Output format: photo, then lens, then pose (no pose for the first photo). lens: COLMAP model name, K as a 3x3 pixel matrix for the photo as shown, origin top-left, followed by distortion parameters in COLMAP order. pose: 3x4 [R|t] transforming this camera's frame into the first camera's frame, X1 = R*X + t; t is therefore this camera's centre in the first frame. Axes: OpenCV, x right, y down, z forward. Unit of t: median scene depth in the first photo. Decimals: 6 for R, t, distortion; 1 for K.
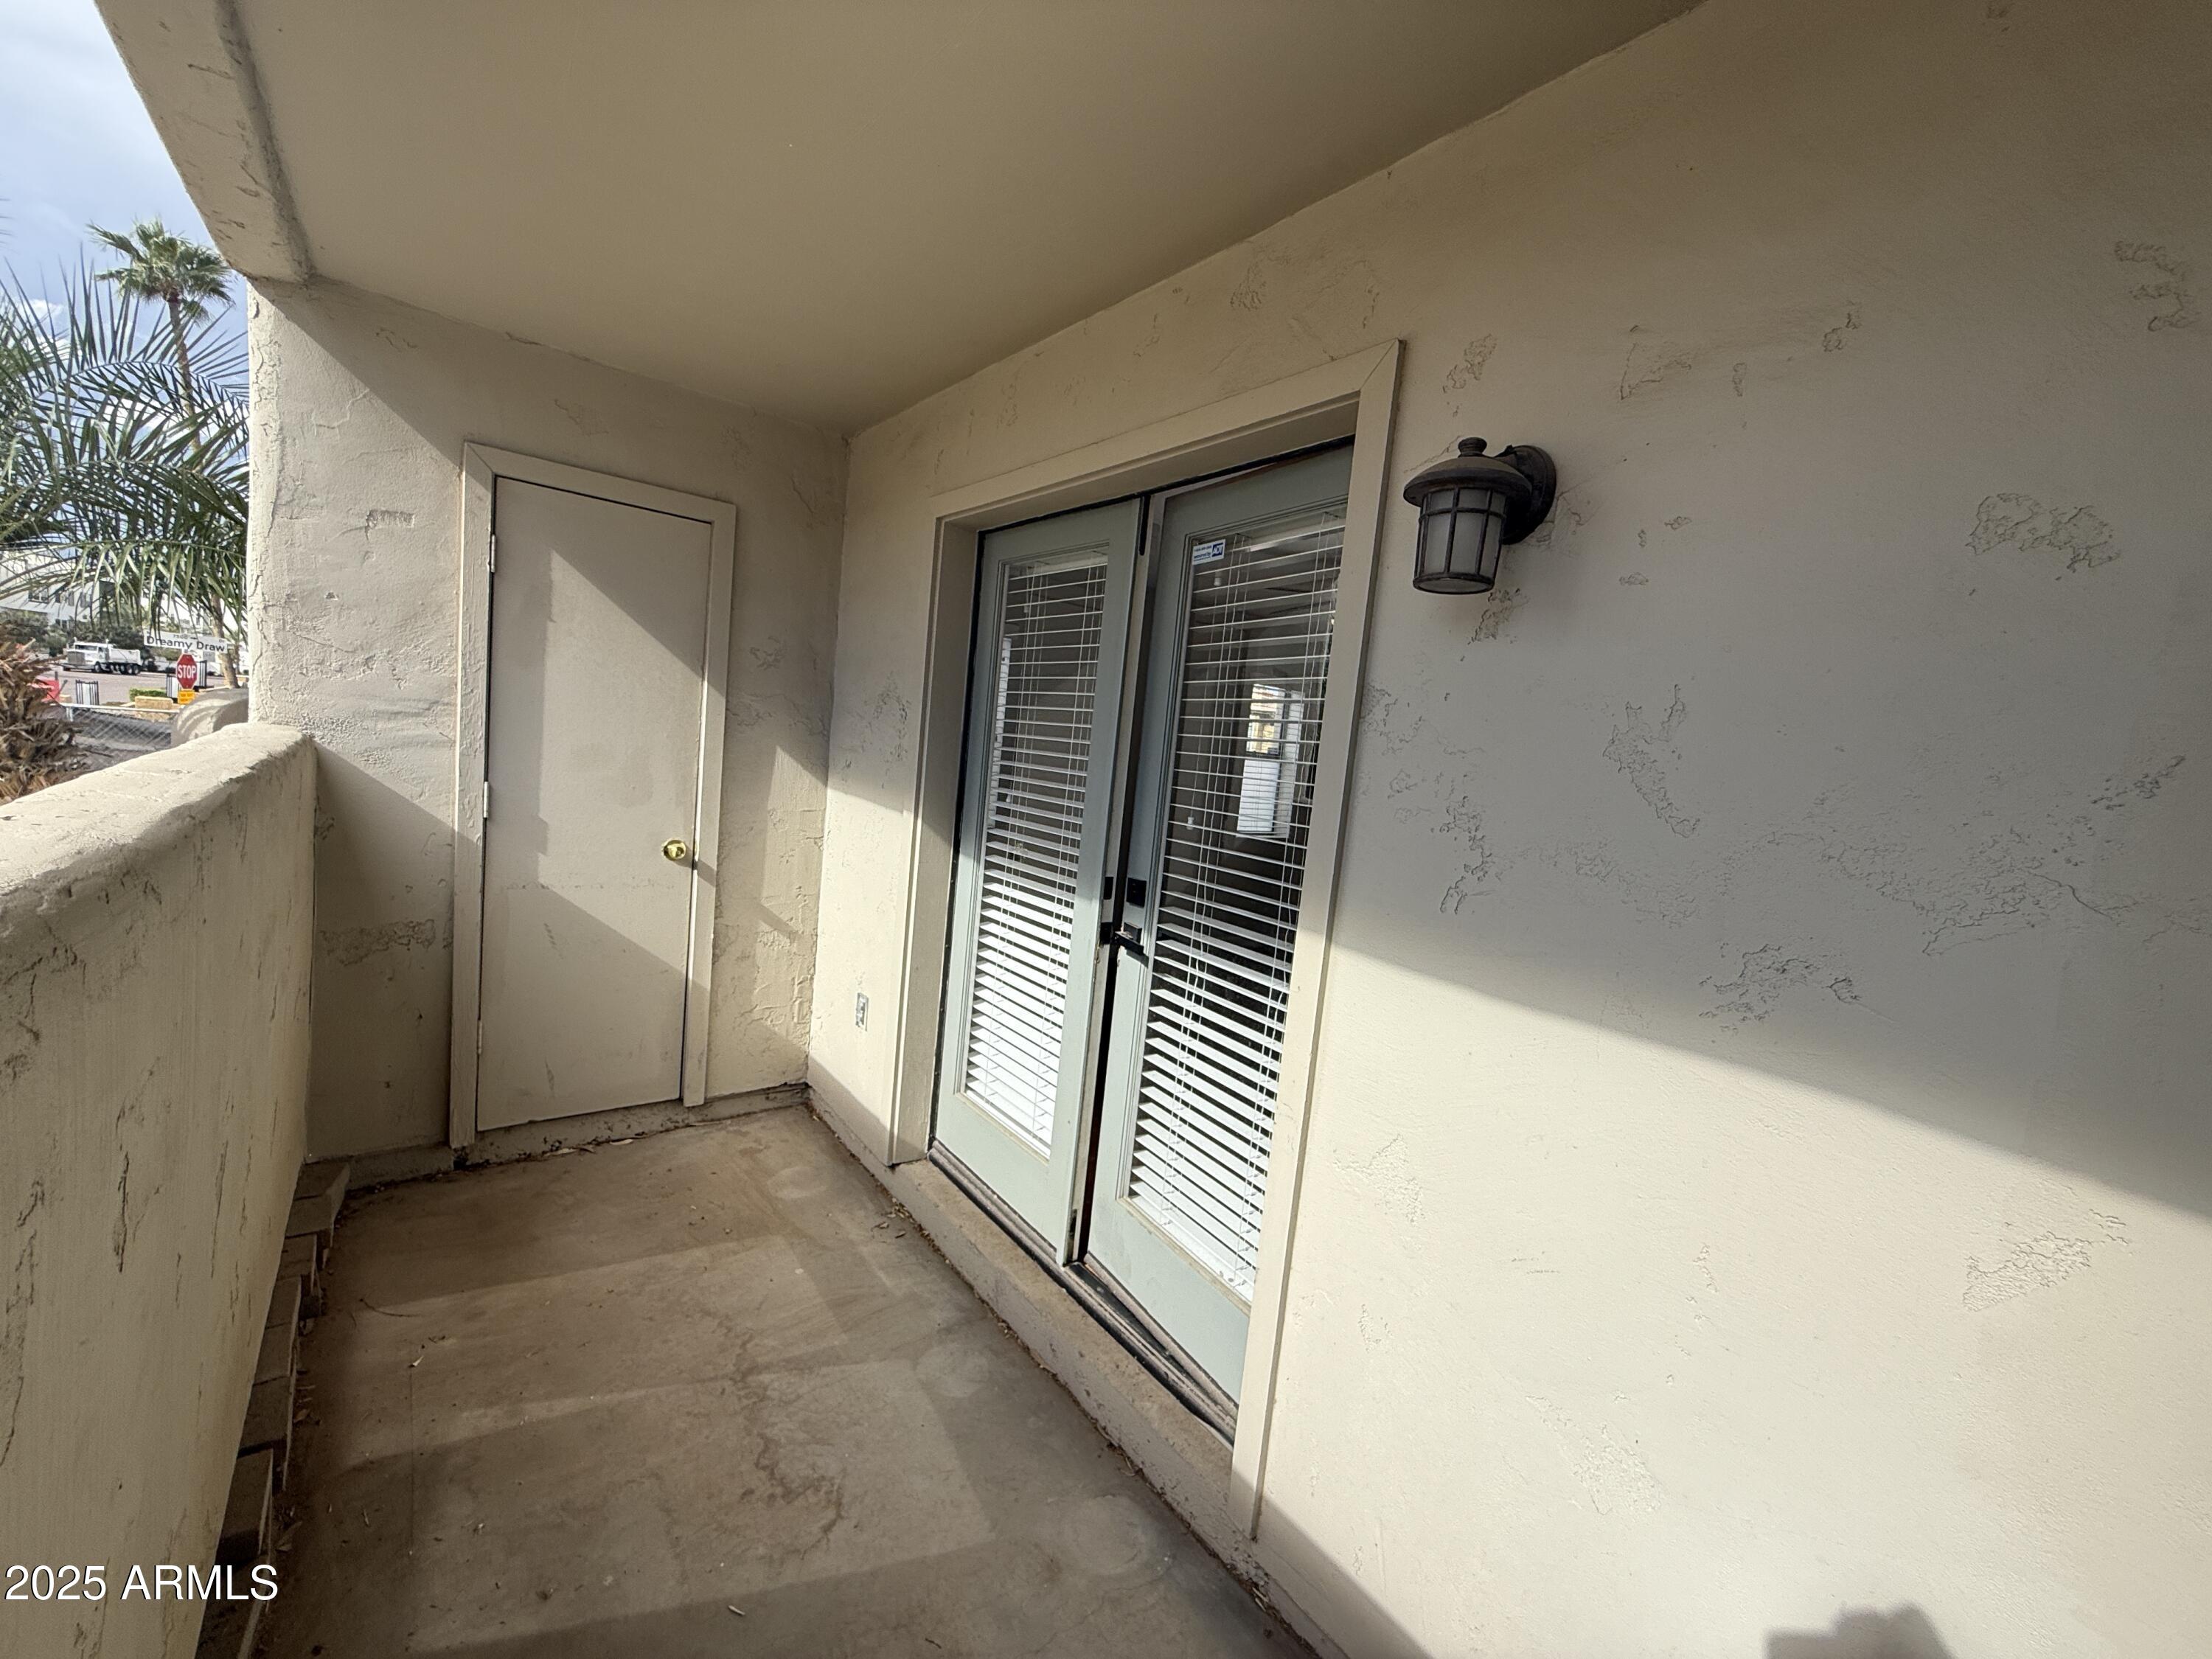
lens RADIAL K [[878.9, 0, 1101.5], [0, 878.9, 830.5], [0, 0, 1]] dist [-0.001169, -0.000226]
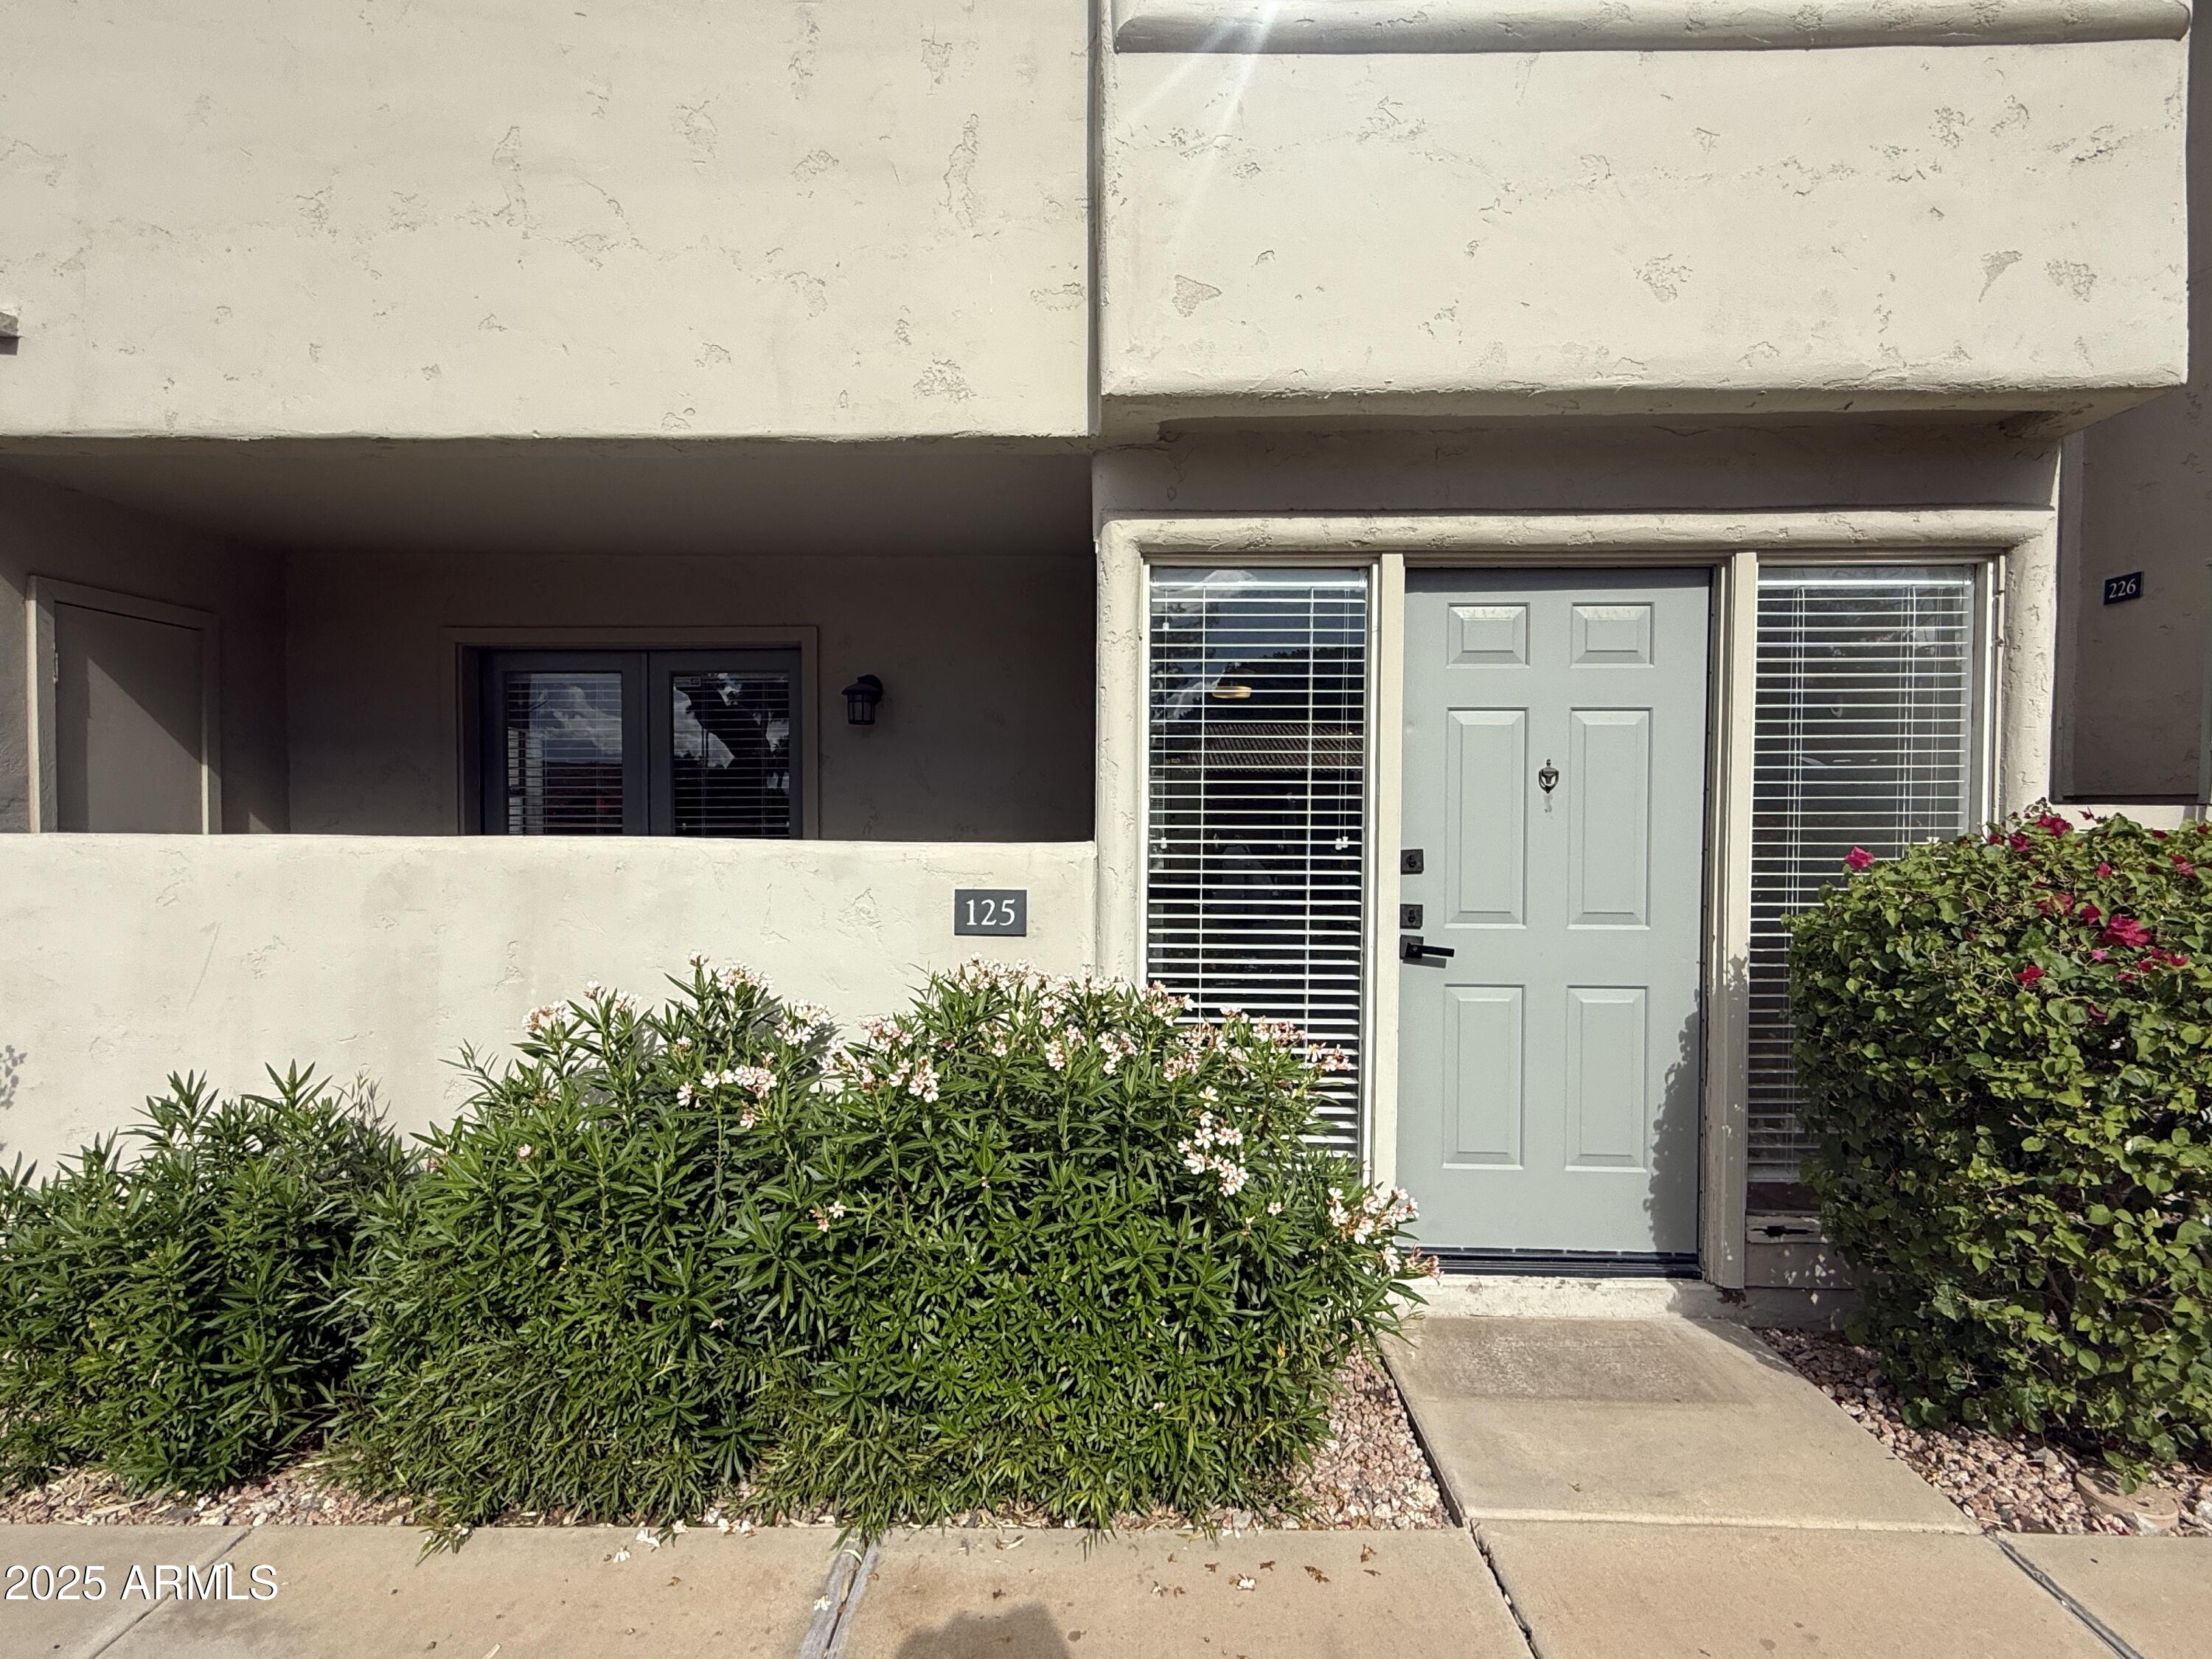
lens RADIAL K [[1094.3, 0, 1103.8], [0, 1094.3, 824.9], [0, 0, 1]] dist [0.001640, -0.000145]
pose [[0.630051, -0.104674, 0.769466, -1.755648], [0.125420, 0.991581, 0.032194, 0.023397], [-0.766358, 0.076223, 0.637876, -1.713980]]
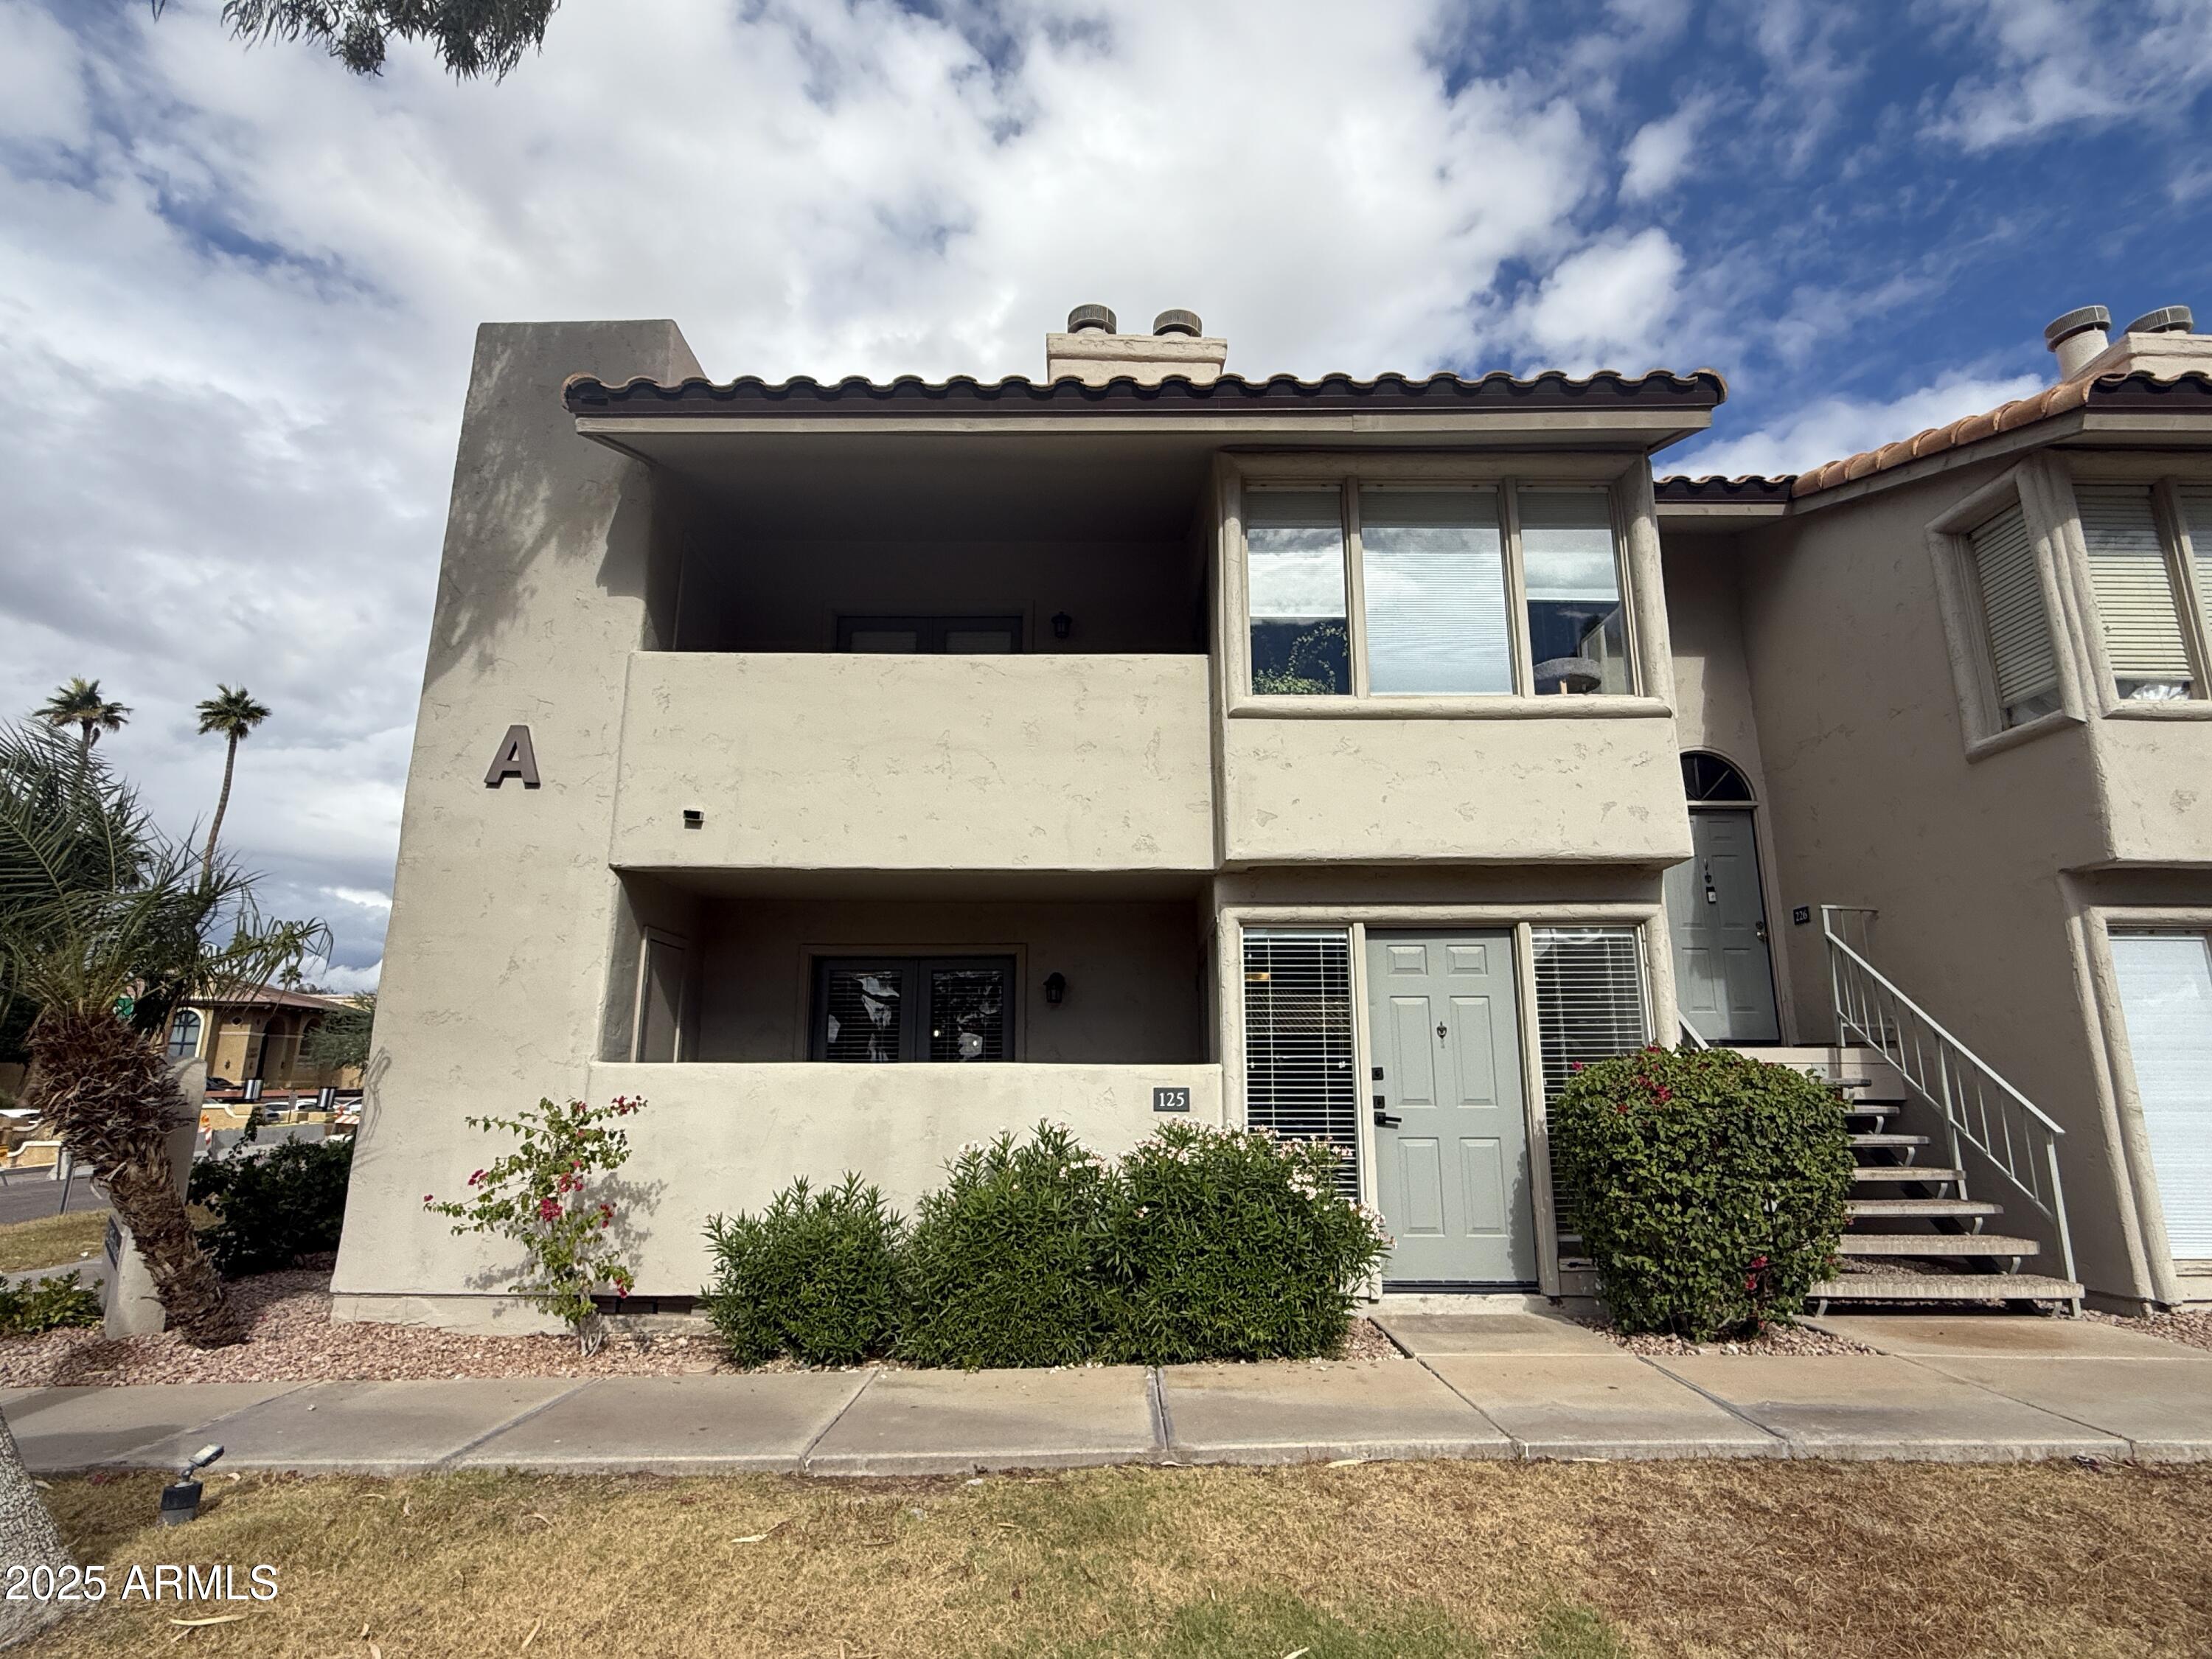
lens RADIAL K [[1094.3, 0, 1103.8], [0, 1094.3, 824.9], [0, 0, 1]] dist [0.001640, -0.000145]
pose [[0.615225, 0.081230, 0.784156, -4.010896], [0.129704, 0.970693, -0.202315, 0.021427], [-0.777609, 0.226177, 0.586658, -2.790183]]
